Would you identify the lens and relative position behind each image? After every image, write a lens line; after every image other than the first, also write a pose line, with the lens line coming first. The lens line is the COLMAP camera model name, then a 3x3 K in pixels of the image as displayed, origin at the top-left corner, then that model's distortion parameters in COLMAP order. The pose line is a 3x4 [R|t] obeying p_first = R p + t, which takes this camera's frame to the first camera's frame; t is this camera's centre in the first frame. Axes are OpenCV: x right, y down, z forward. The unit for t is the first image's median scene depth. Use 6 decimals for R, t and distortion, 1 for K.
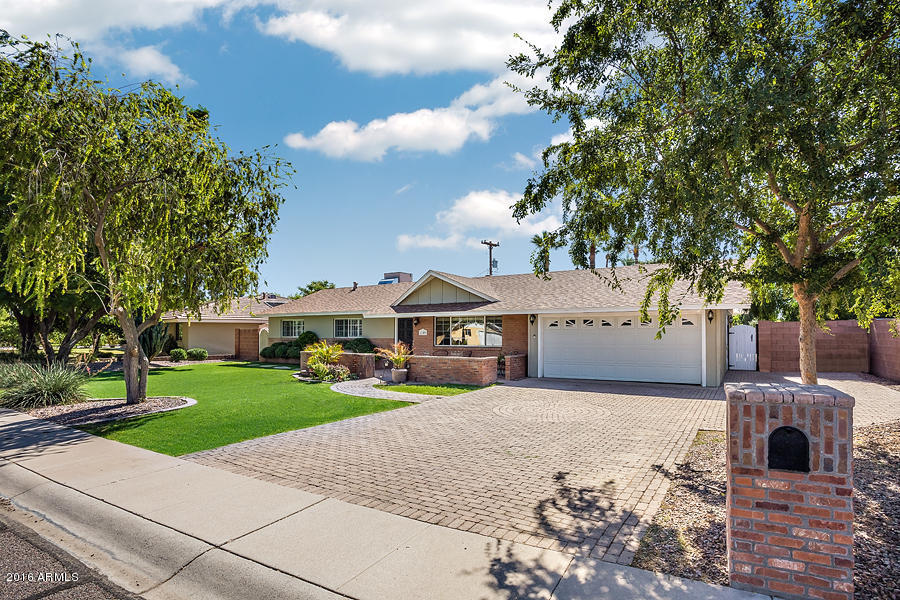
lens RADIAL K [[459.2, 0, 450.0], [0, 459.2, 300.0], [0, 0, 1]] dist [-0.071081, 0.034723]
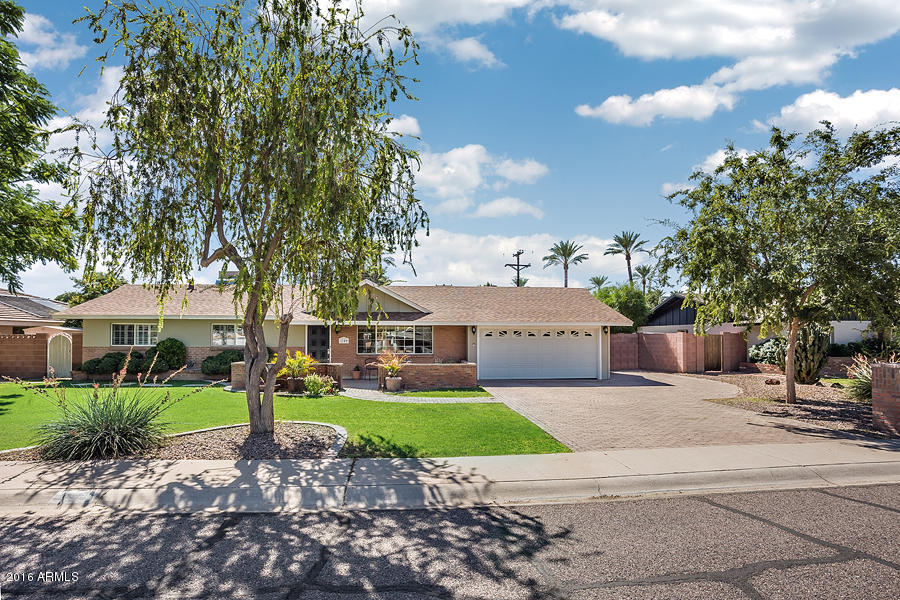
lens RADIAL K [[459.2, 0, 450.0], [0, 459.2, 300.0], [0, 0, 1]] dist [-0.071081, 0.034723]
pose [[0.802955, 0.060119, 0.593001, -0.472836], [-0.044278, 0.998168, -0.041240, 0.014852], [-0.594393, 0.006856, 0.804145, 0.087662]]
